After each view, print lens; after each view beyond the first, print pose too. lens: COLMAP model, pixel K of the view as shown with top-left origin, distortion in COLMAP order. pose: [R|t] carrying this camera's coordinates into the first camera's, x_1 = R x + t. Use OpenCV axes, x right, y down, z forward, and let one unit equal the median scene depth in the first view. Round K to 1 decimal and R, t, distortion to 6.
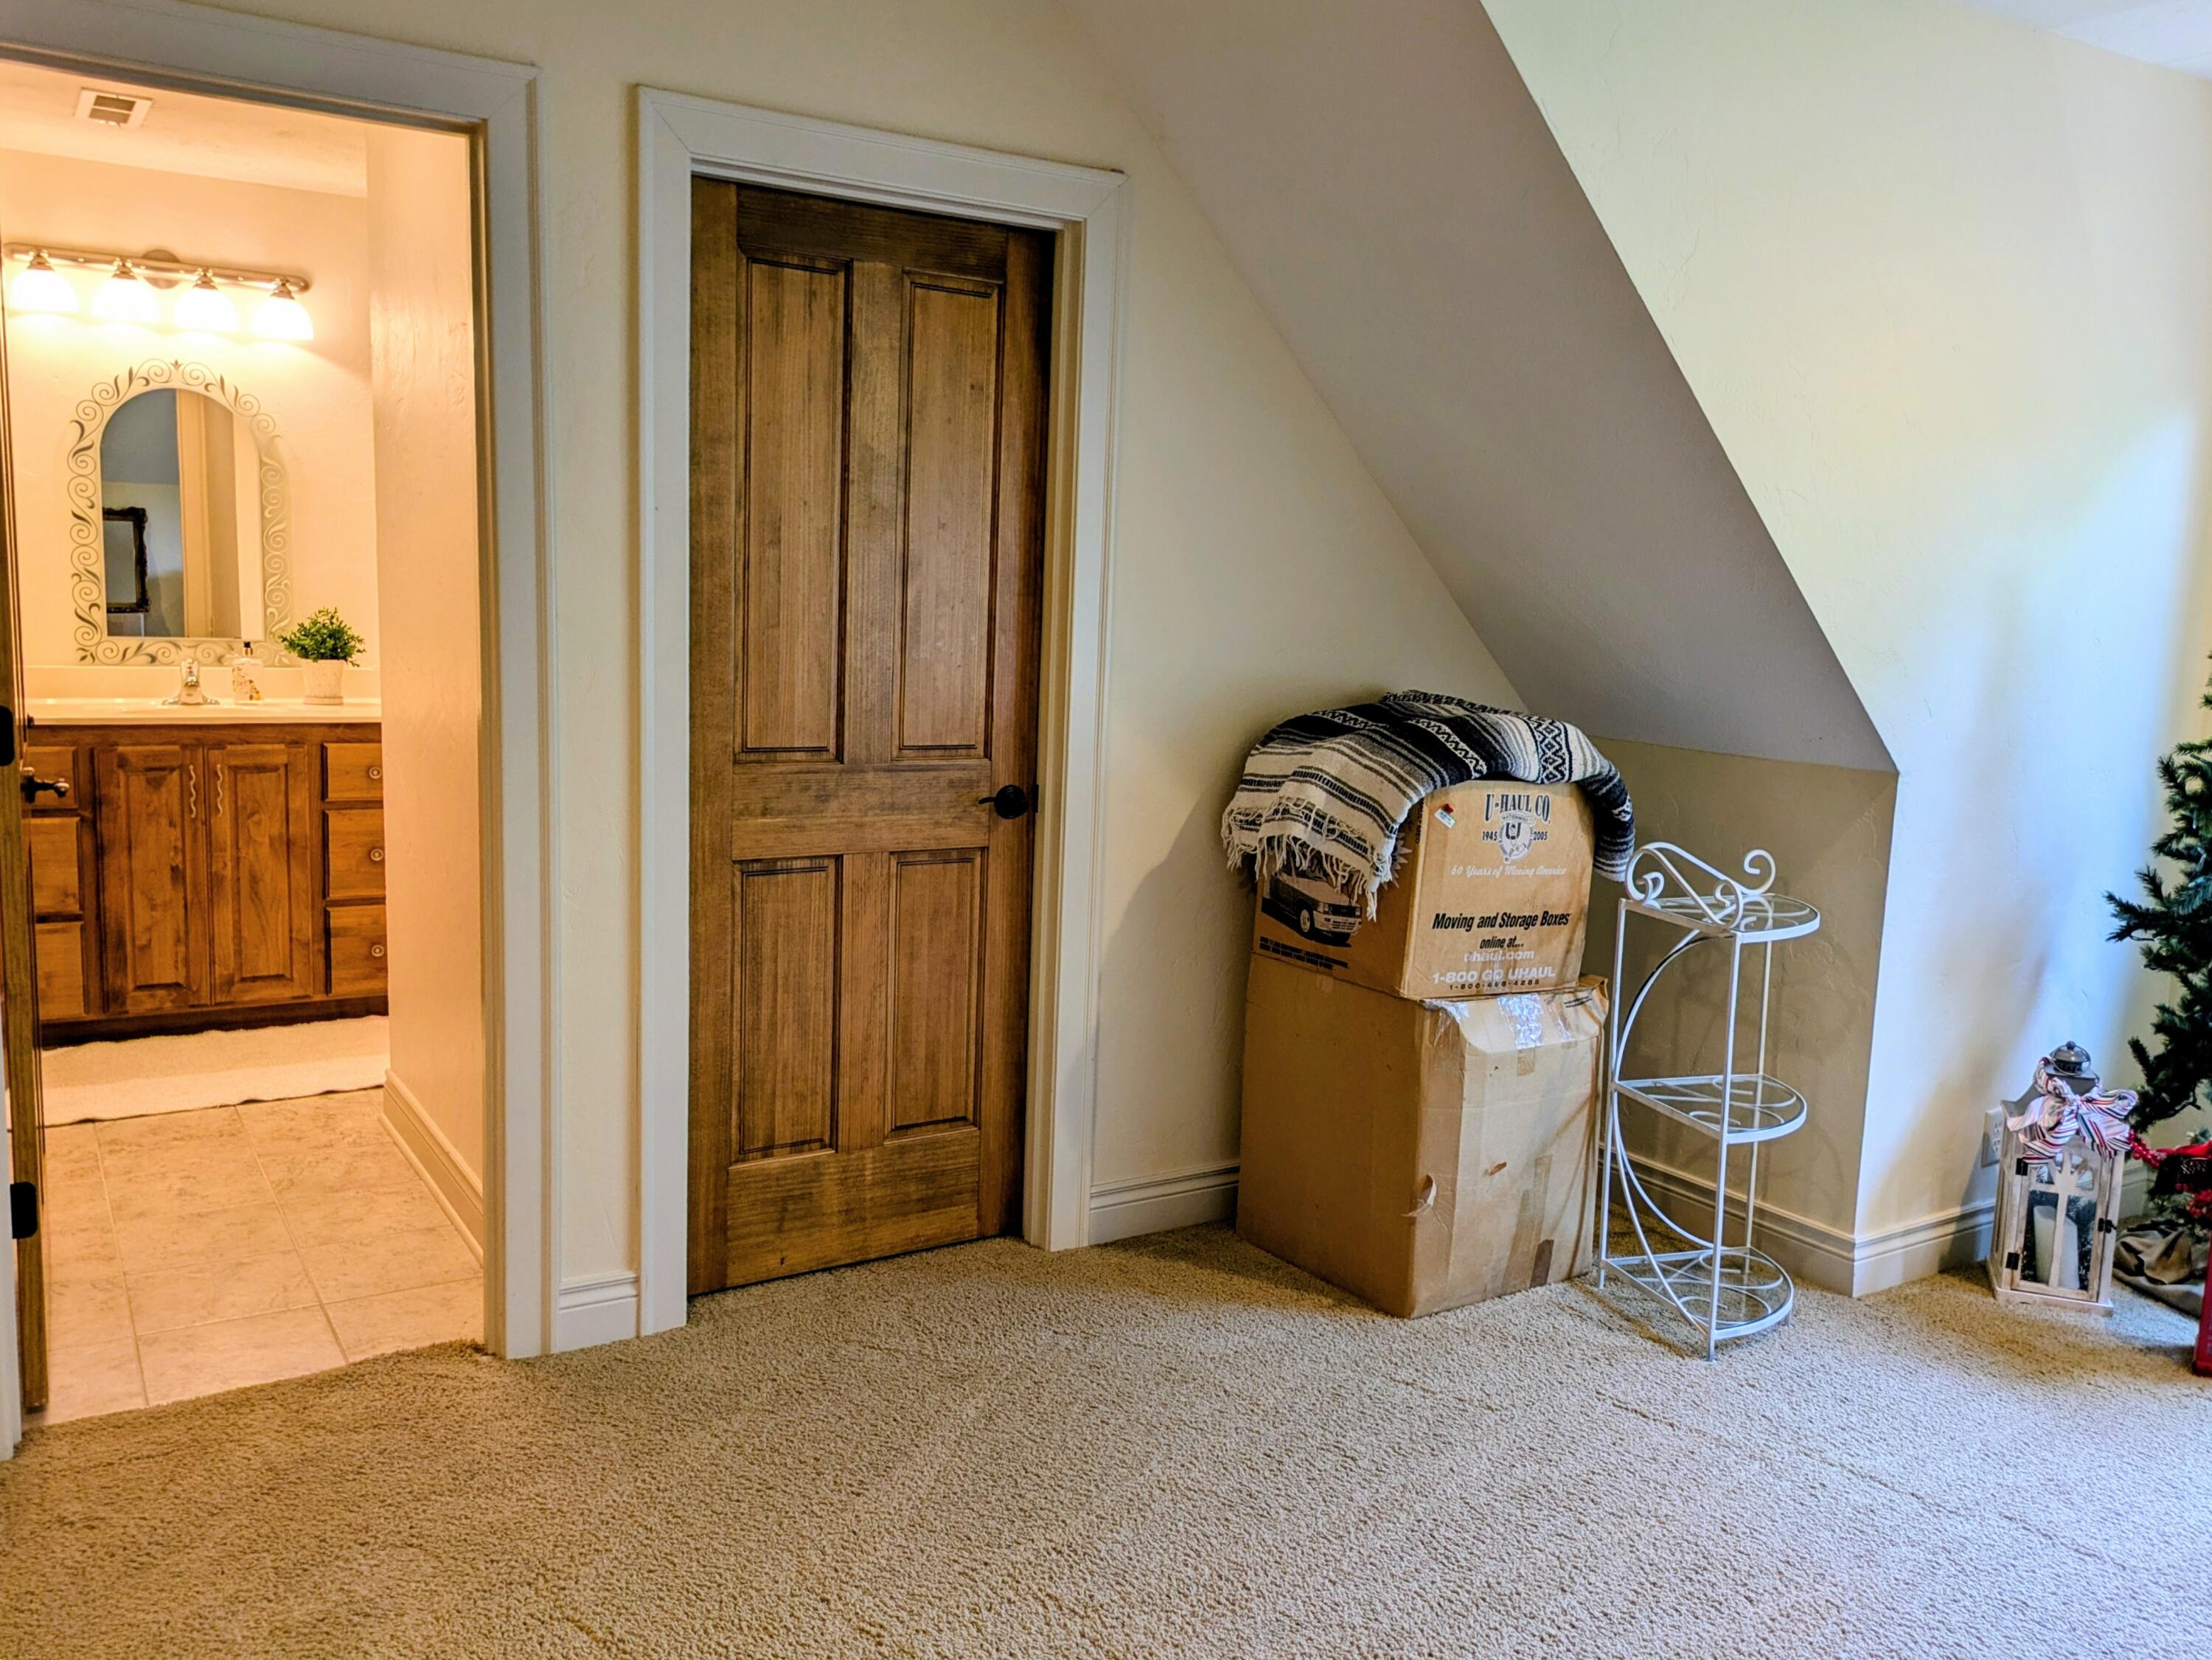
lens RADIAL K [[1742.2, 0, 1100.4], [0, 1742.2, 822.1], [0, 0, 1]] dist [0.050822, -0.057258]
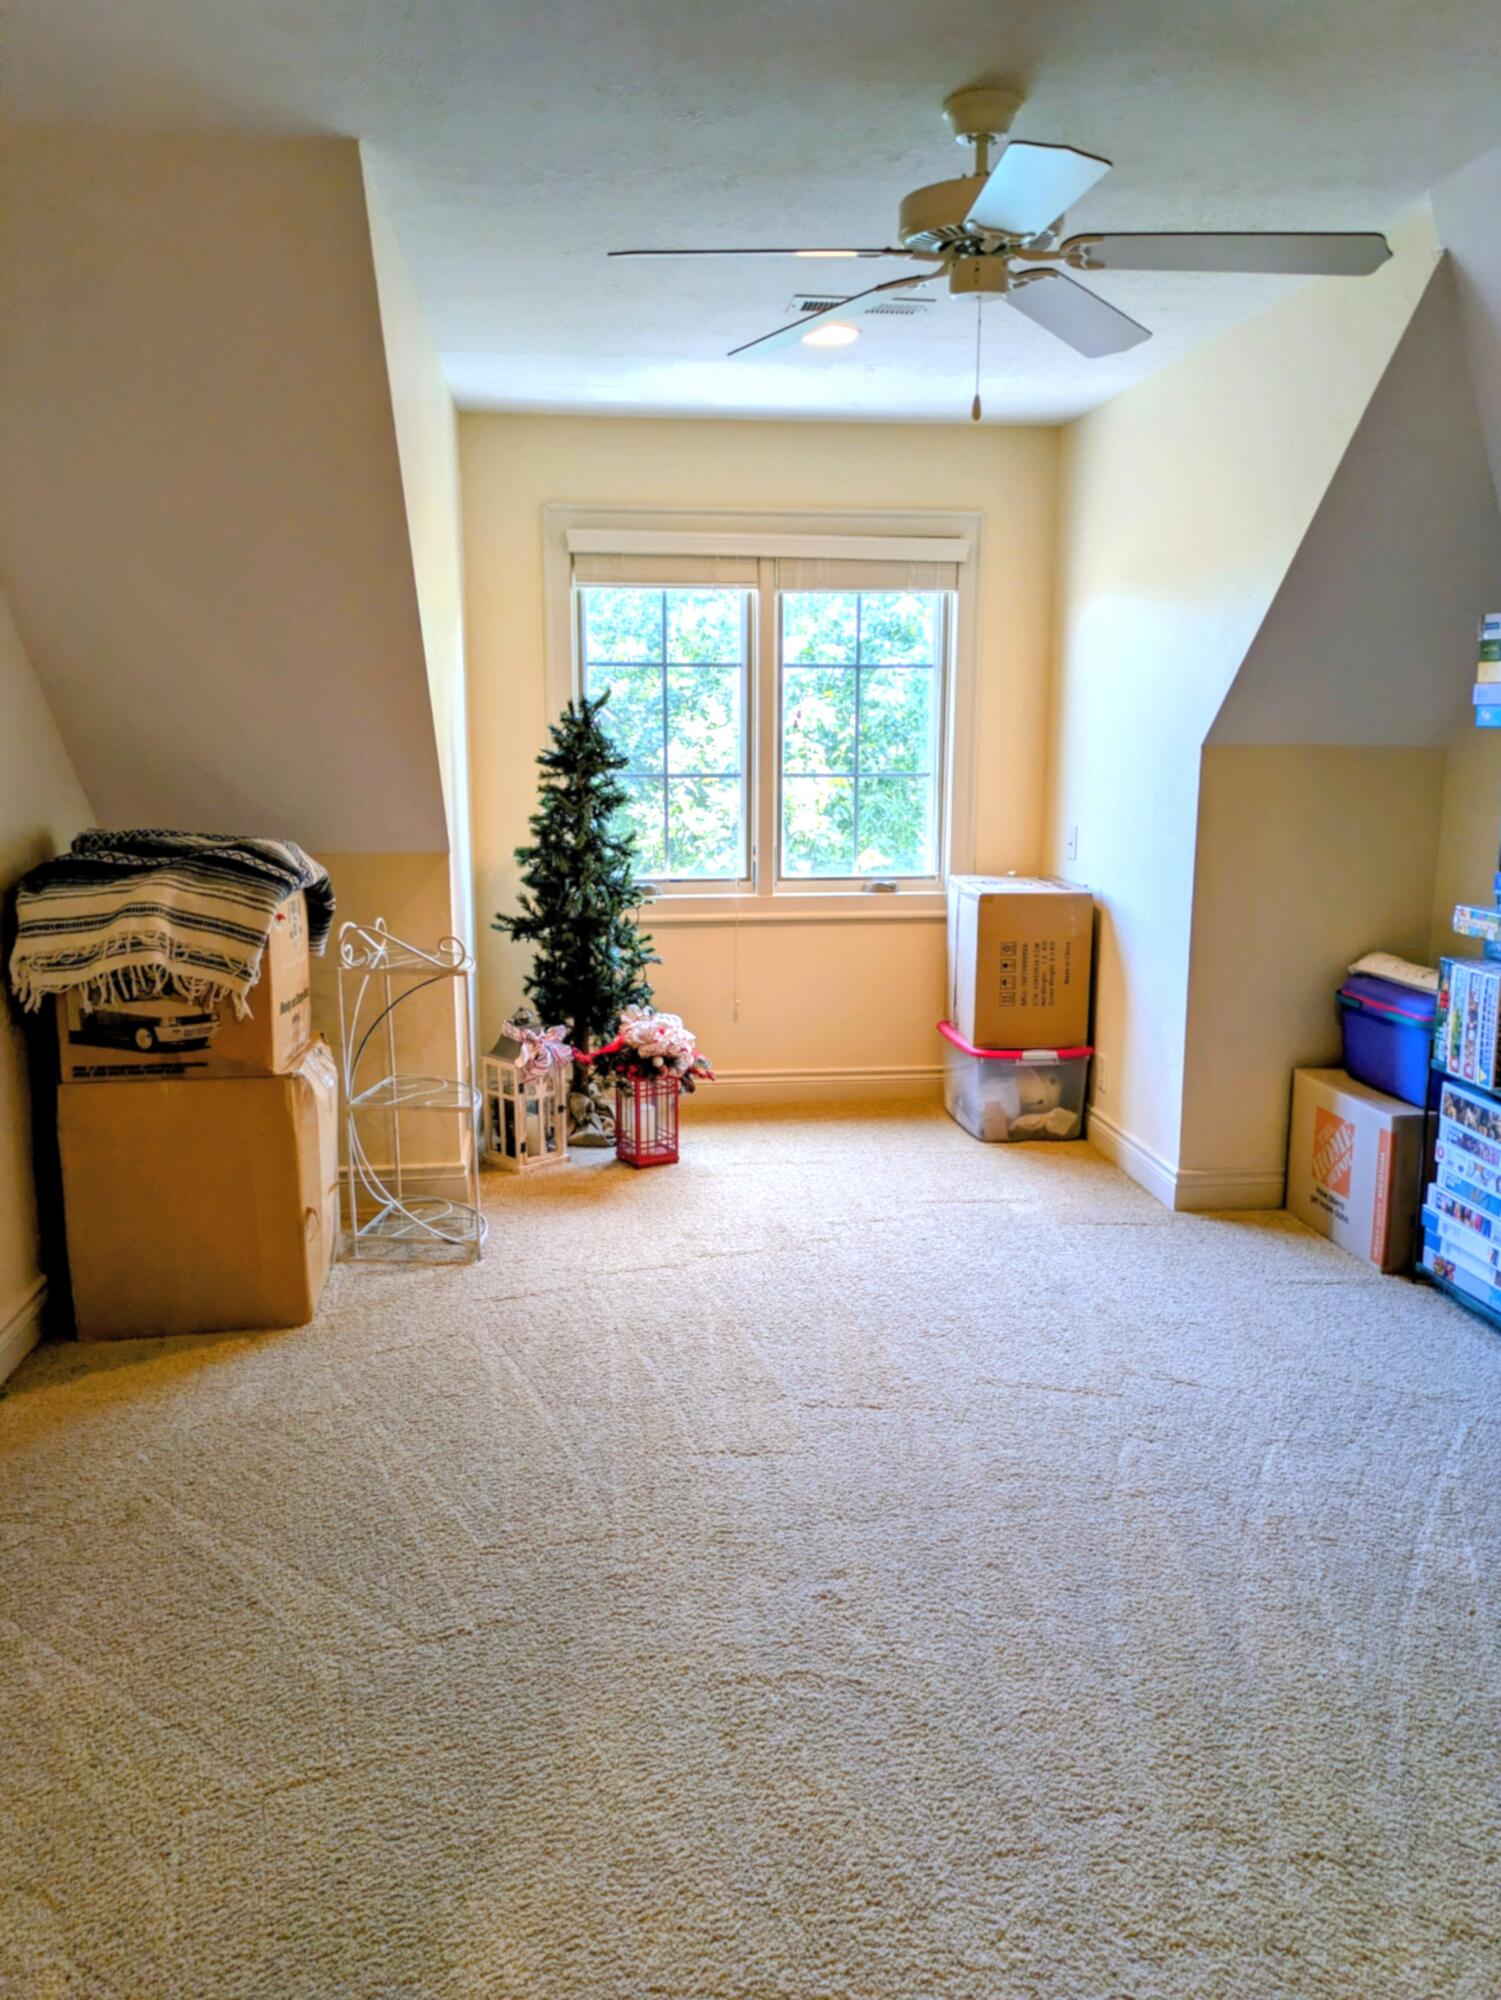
lens RADIAL K [[1486.6, 0, 750.5], [0, 1486.6, 1000.0], [0, 0, 1]] dist [0.041748, -0.049296]
pose [[0.415392, -0.199916, 0.887402, -0.586985], [0.134877, 0.978304, 0.157259, -0.068776], [-0.899587, 0.054366, 0.433344, 0.228760]]
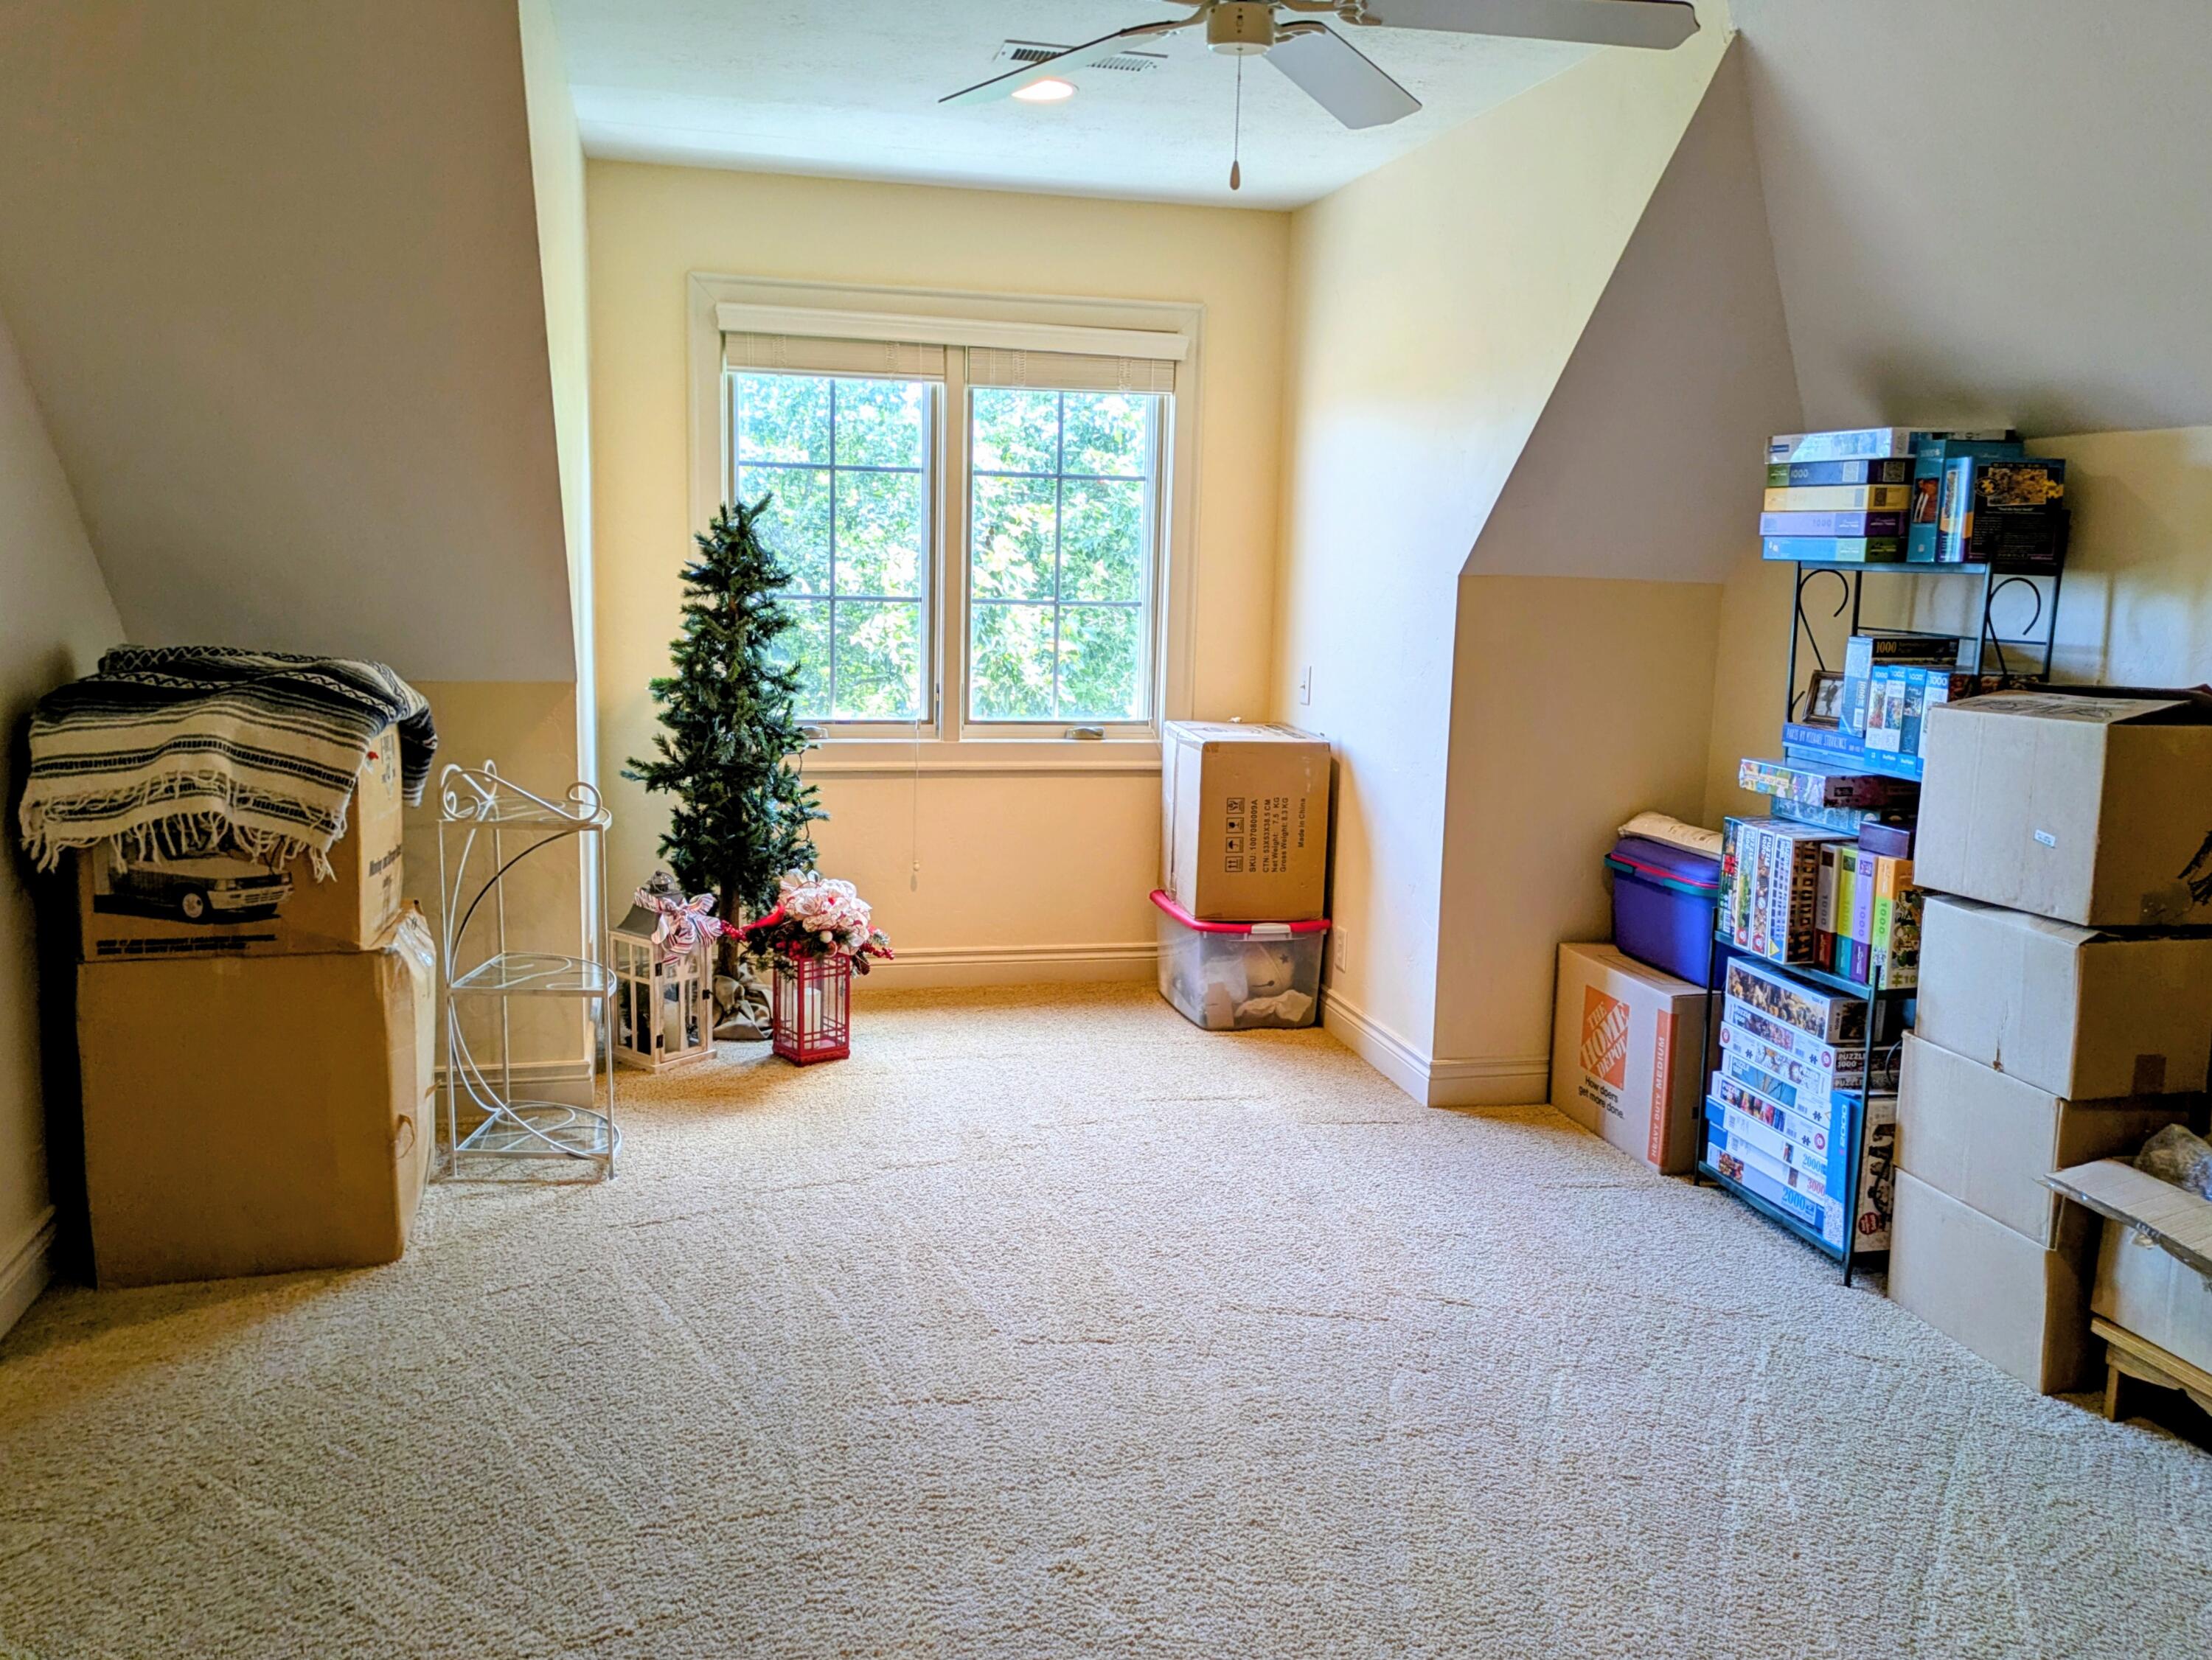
lens RADIAL K [[1742.2, 0, 1100.4], [0, 1742.2, 822.1], [0, 0, 1]] dist [0.050822, -0.057258]
pose [[0.309598, -0.171995, 0.935183, -0.595694], [0.112476, 0.983224, 0.143595, -0.065494], [-0.944192, 0.060729, 0.323750, 0.262102]]
